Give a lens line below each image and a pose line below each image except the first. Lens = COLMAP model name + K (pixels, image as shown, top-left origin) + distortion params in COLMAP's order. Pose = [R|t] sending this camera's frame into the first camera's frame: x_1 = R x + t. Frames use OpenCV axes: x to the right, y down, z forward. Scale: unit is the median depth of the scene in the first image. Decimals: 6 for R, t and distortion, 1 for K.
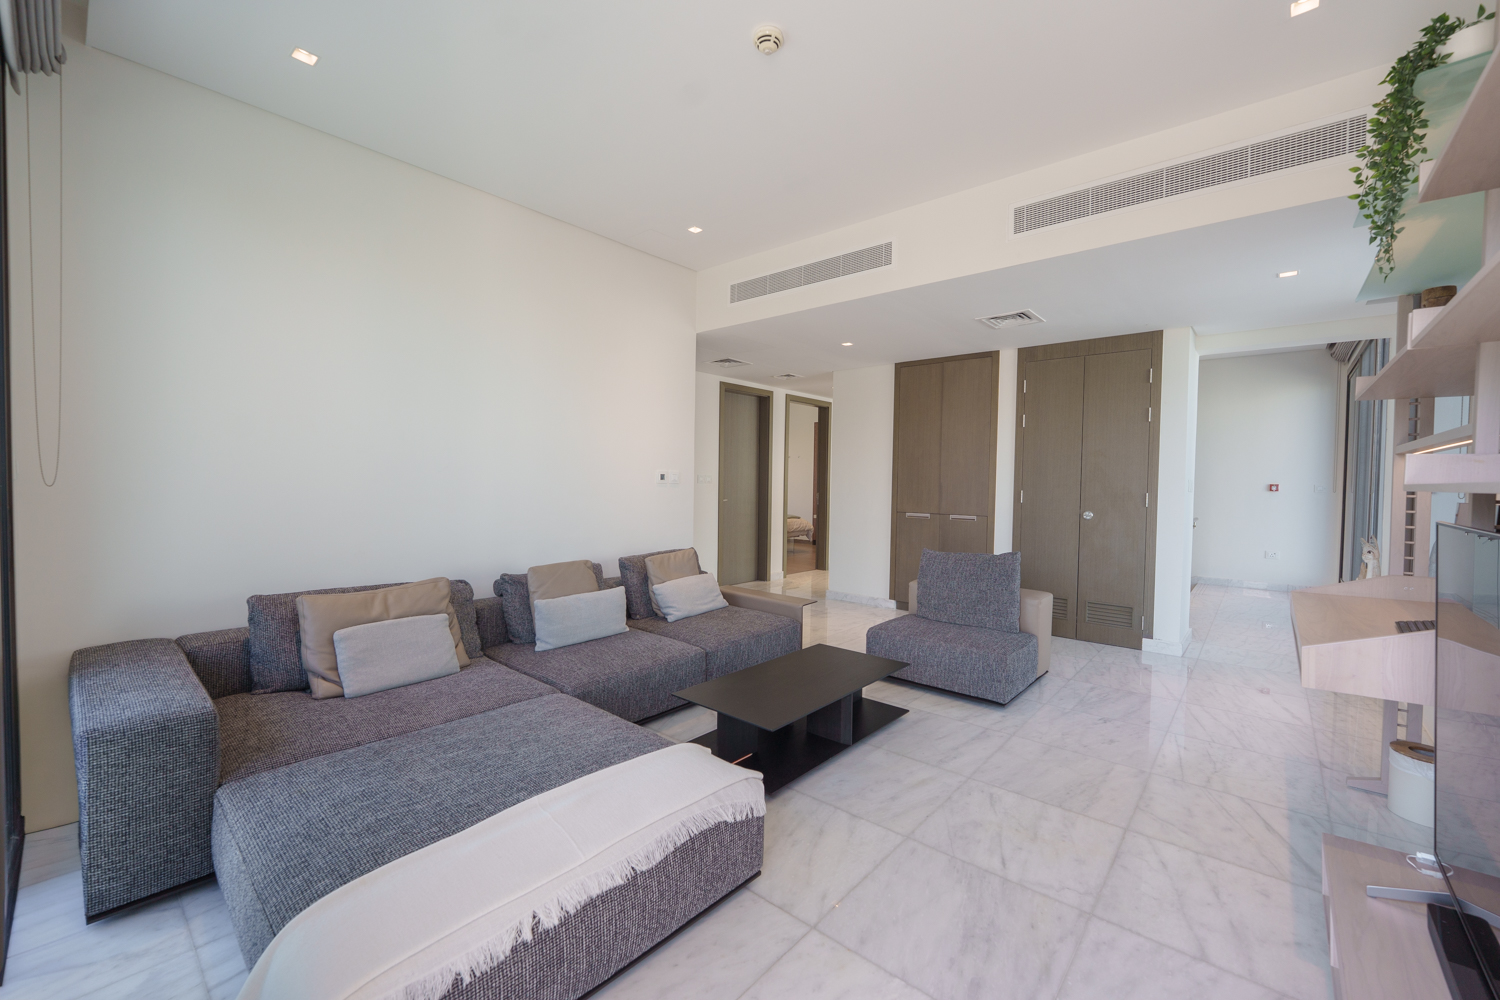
lens RADIAL K [[603.6, 0, 757.0], [0, 603.6, 500.4], [0, 0, 1]] dist [-0.010573, -0.000548]
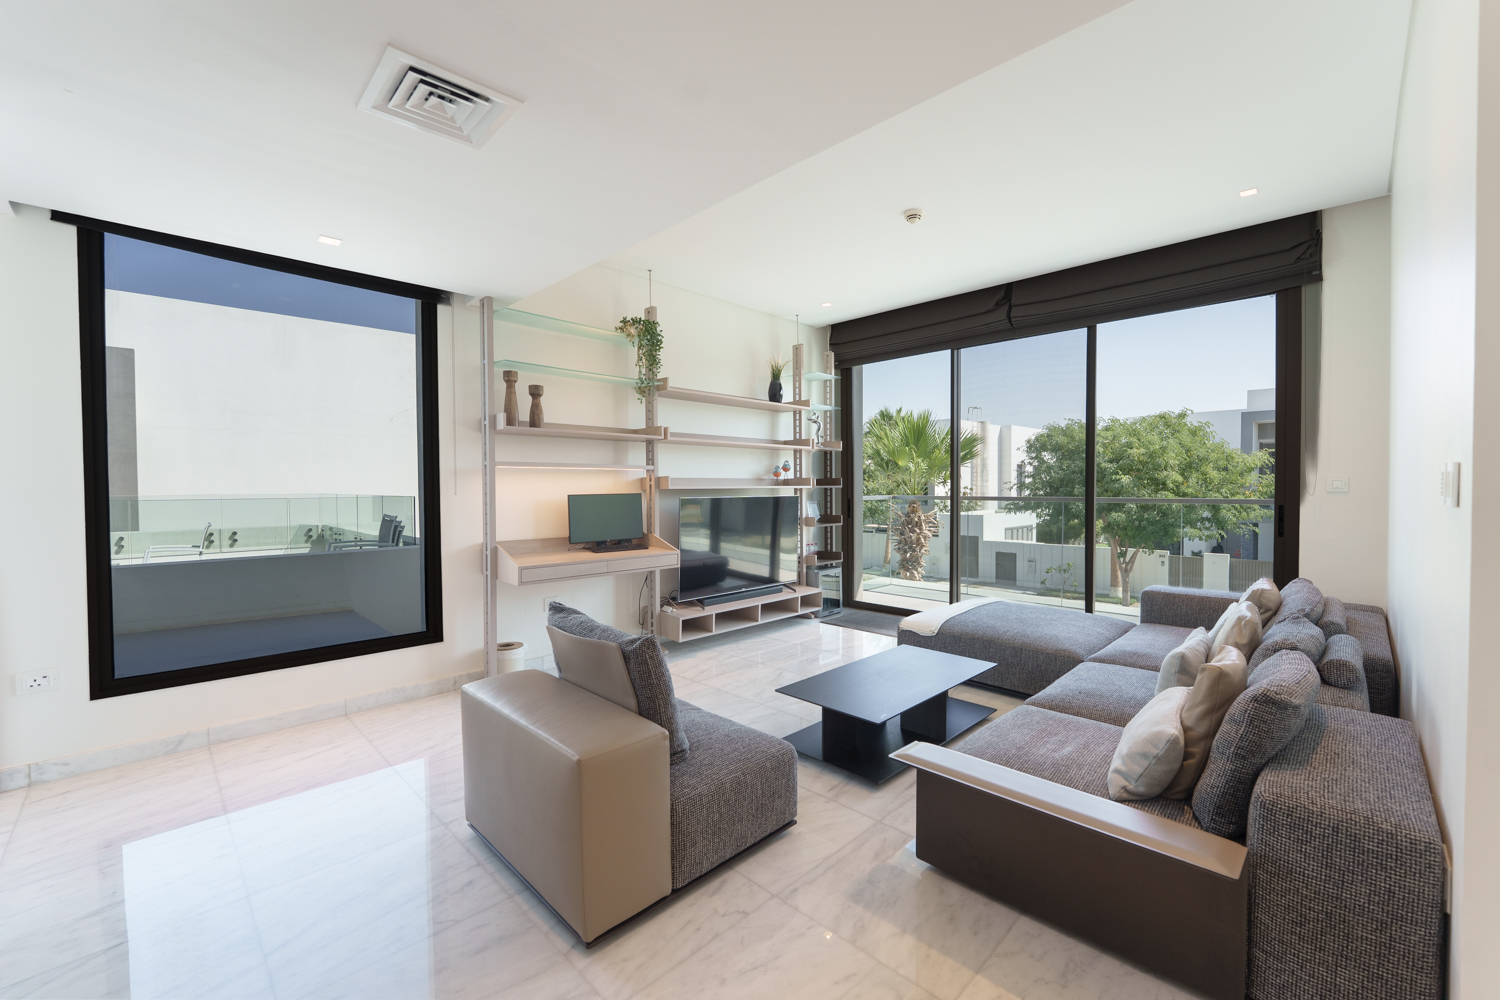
lens RADIAL K [[615.2, 0, 751.1], [0, 615.2, 491.0], [0, 0, 1]] dist [-0.008903, -0.000214]
pose [[-0.997465, -0.011802, 0.070173, 0.226160], [-0.009054, 0.999185, 0.039343, -0.060993], [-0.070580, 0.038607, -0.996759, 1.872242]]
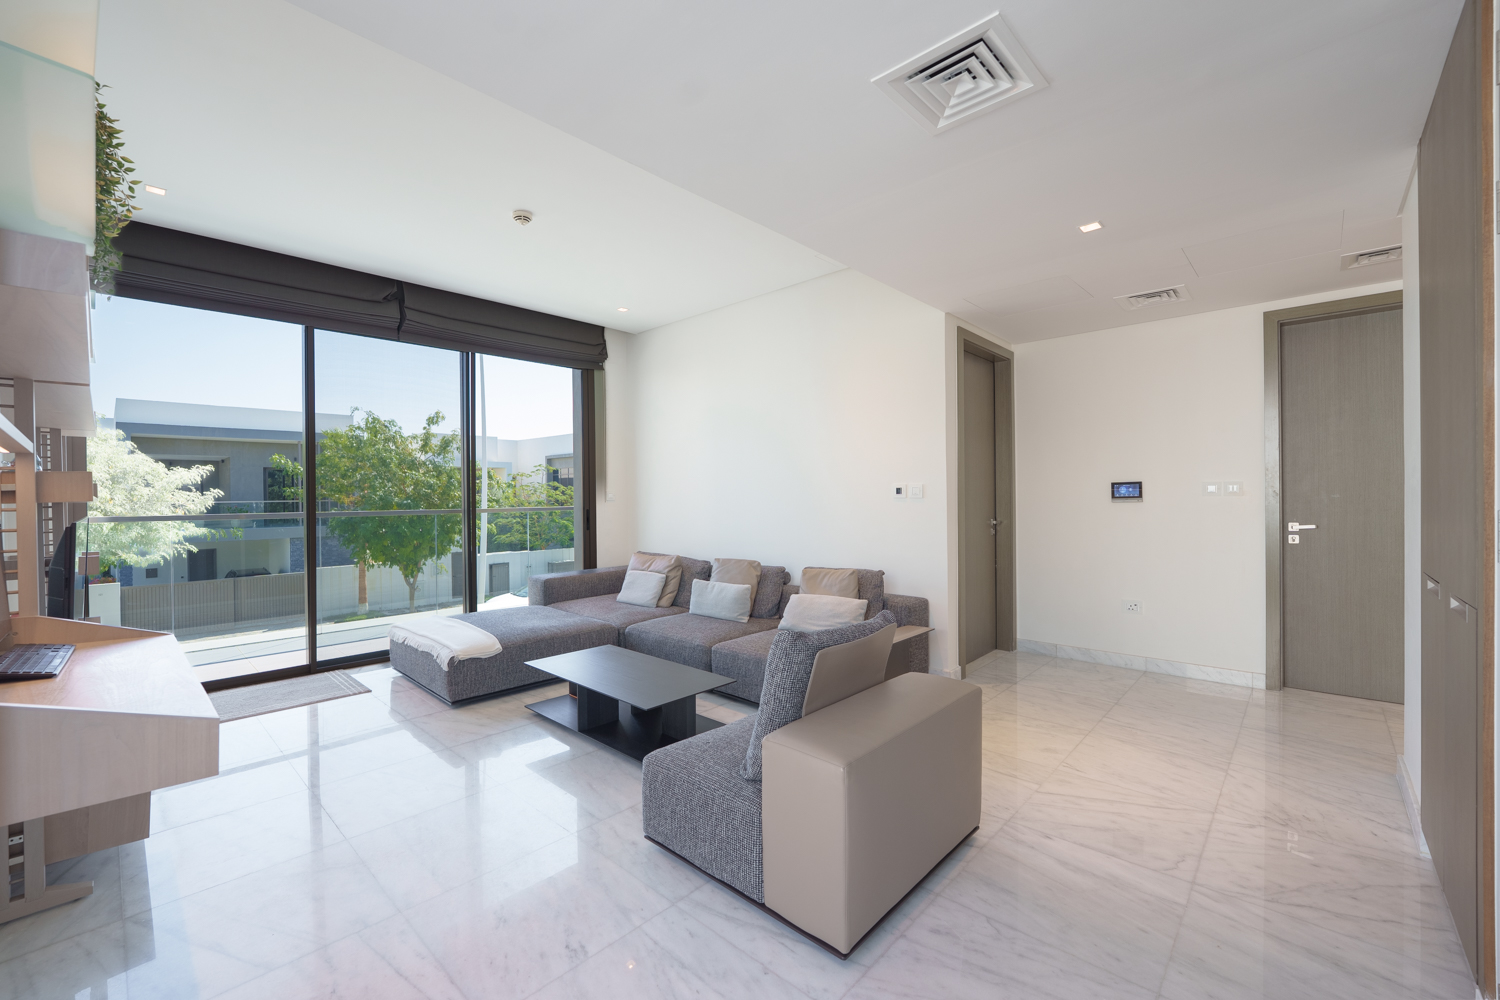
lens RADIAL K [[603.6, 0, 757.0], [0, 603.6, 500.4], [0, 0, 1]] dist [-0.010573, -0.000548]
pose [[-0.022582, -0.006449, -0.999724, 1.080211], [-0.019082, 0.999800, -0.006018, -0.020604], [0.999563, 0.018941, -0.022700, 1.147523]]
